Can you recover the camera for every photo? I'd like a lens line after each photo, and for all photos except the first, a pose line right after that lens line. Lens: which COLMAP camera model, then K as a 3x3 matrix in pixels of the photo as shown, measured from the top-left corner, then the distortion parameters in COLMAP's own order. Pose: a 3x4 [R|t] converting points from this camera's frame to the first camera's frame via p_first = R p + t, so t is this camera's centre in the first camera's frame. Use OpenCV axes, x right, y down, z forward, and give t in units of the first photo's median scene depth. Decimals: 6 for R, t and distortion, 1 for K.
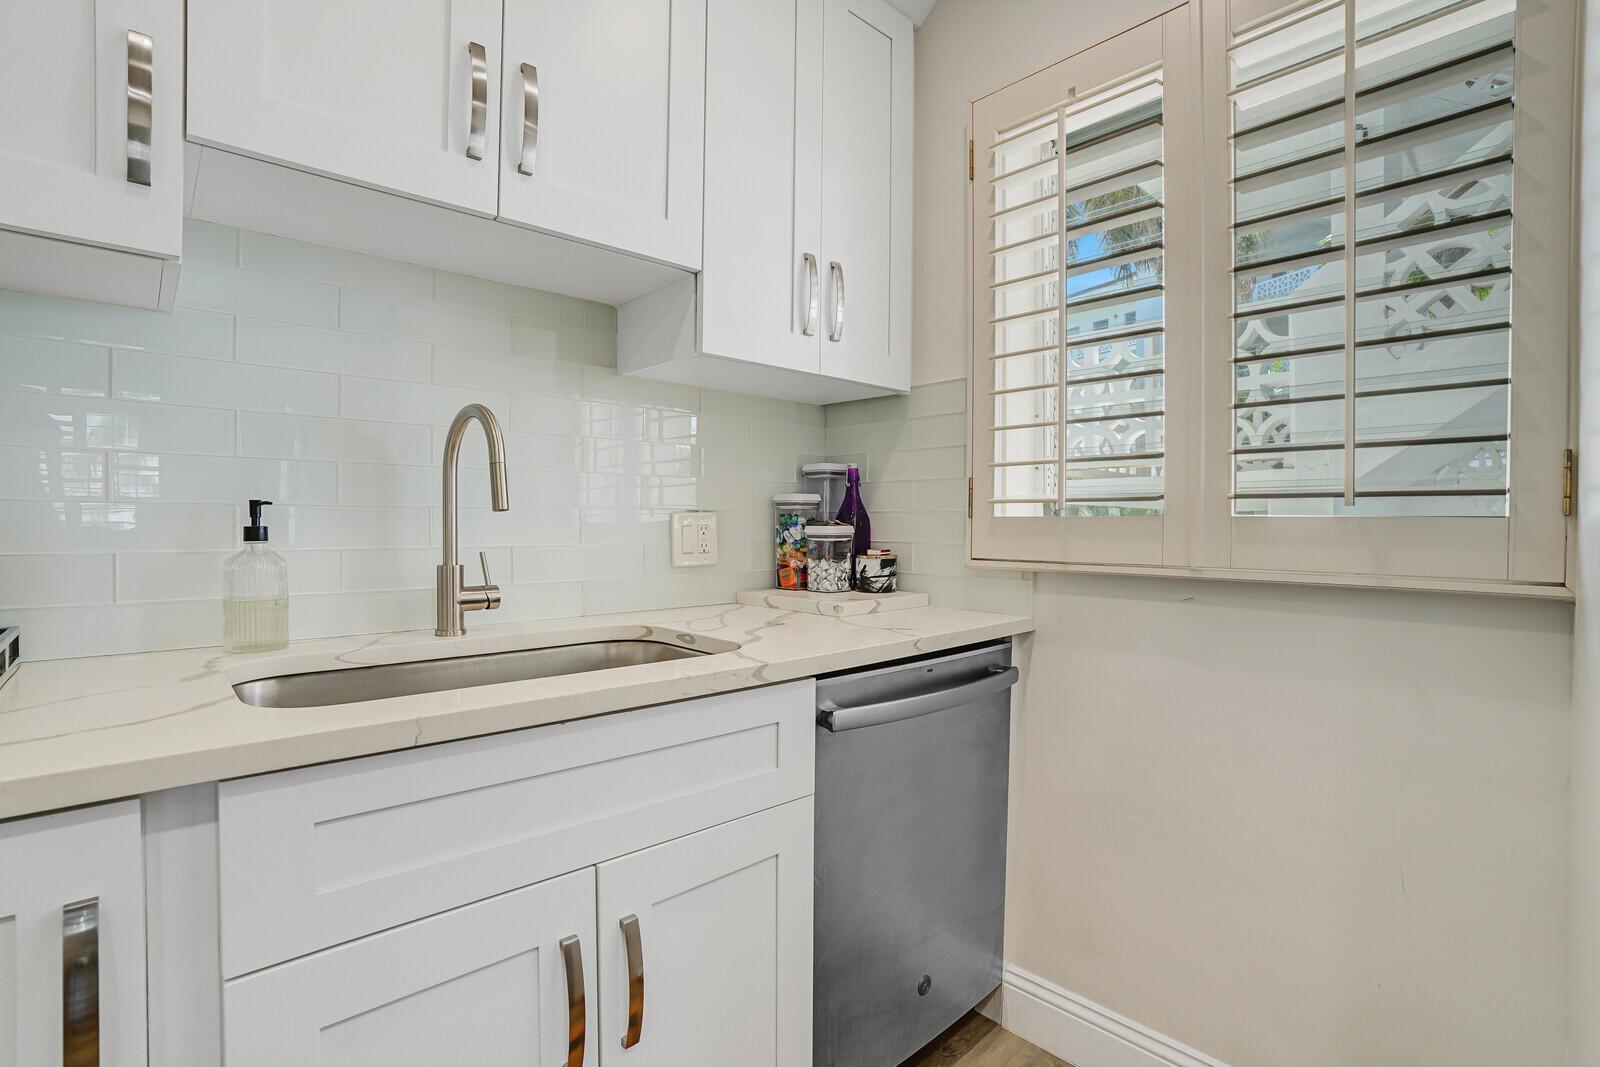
lens RADIAL K [[761.7, 0, 800.0], [0, 761.7, 533.5], [0, 0, 1]] dist [-0.058071, 0.020195]
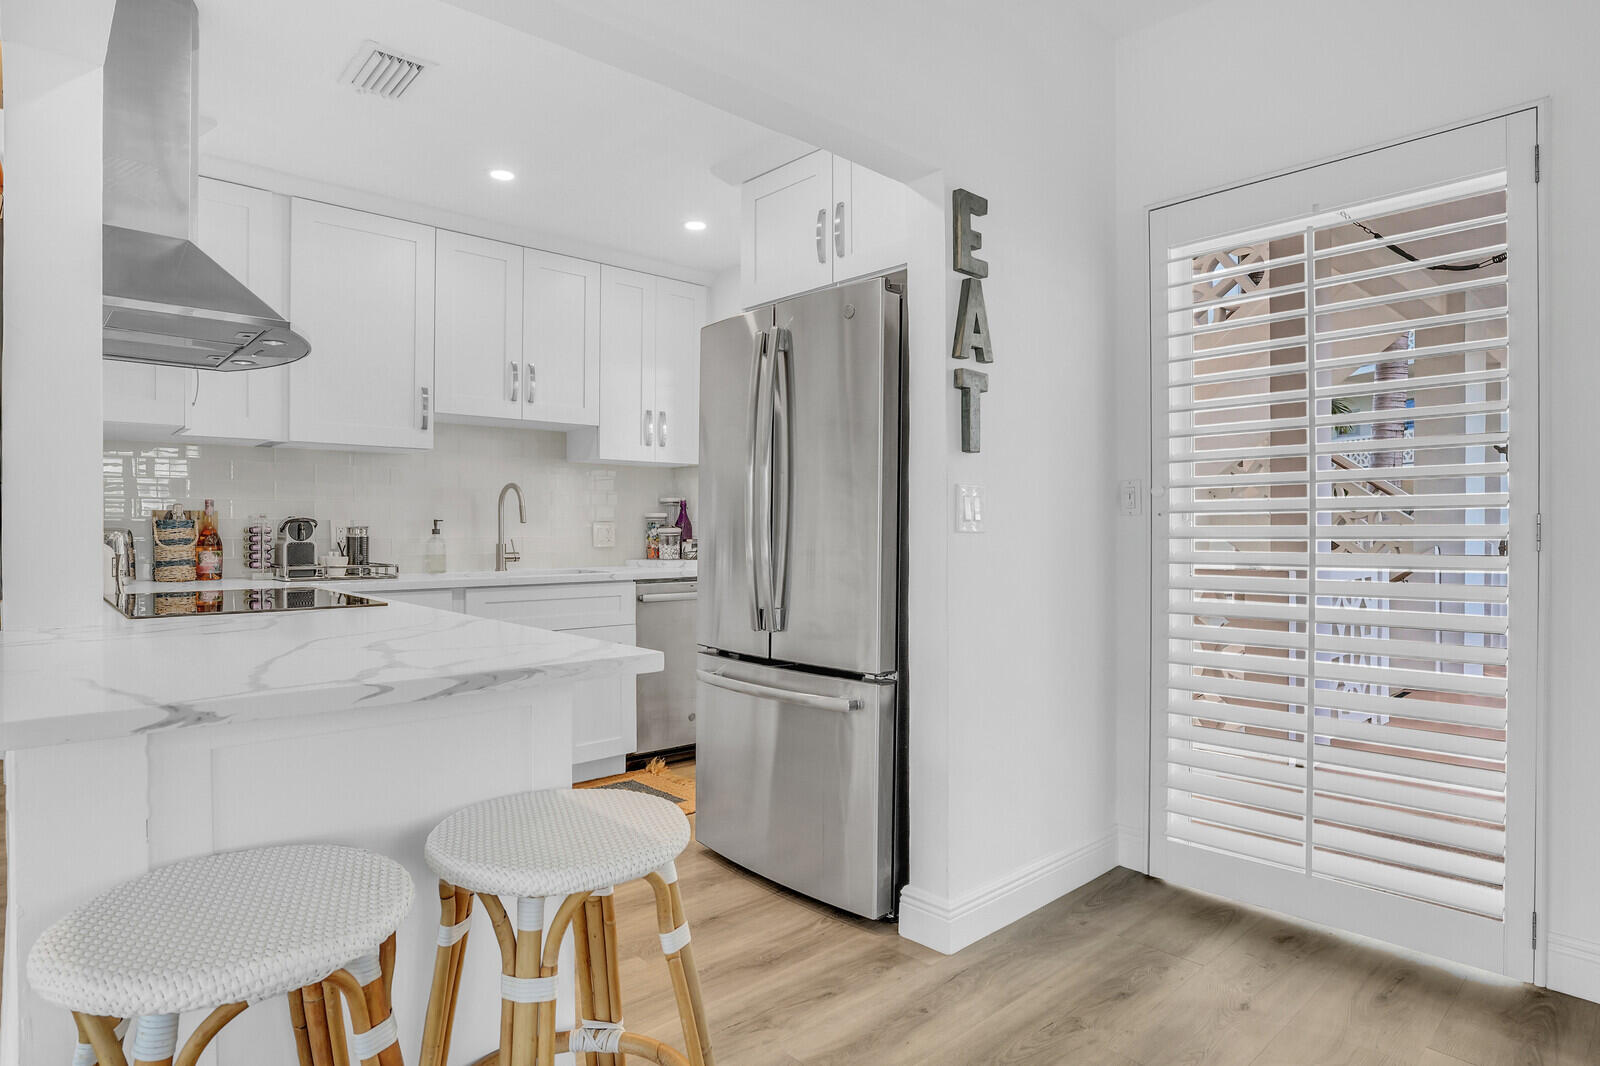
lens RADIAL K [[880.6, 0, 800.0], [0, 880.6, 533.0], [0, 0, 1]] dist [-0.107352, -0.000118]
pose [[0.999984, -0.005452, -0.001672, 0.412580], [0.005435, 0.999937, -0.009853, 0.029636], [0.001725, 0.009843, 0.999950, -1.449119]]
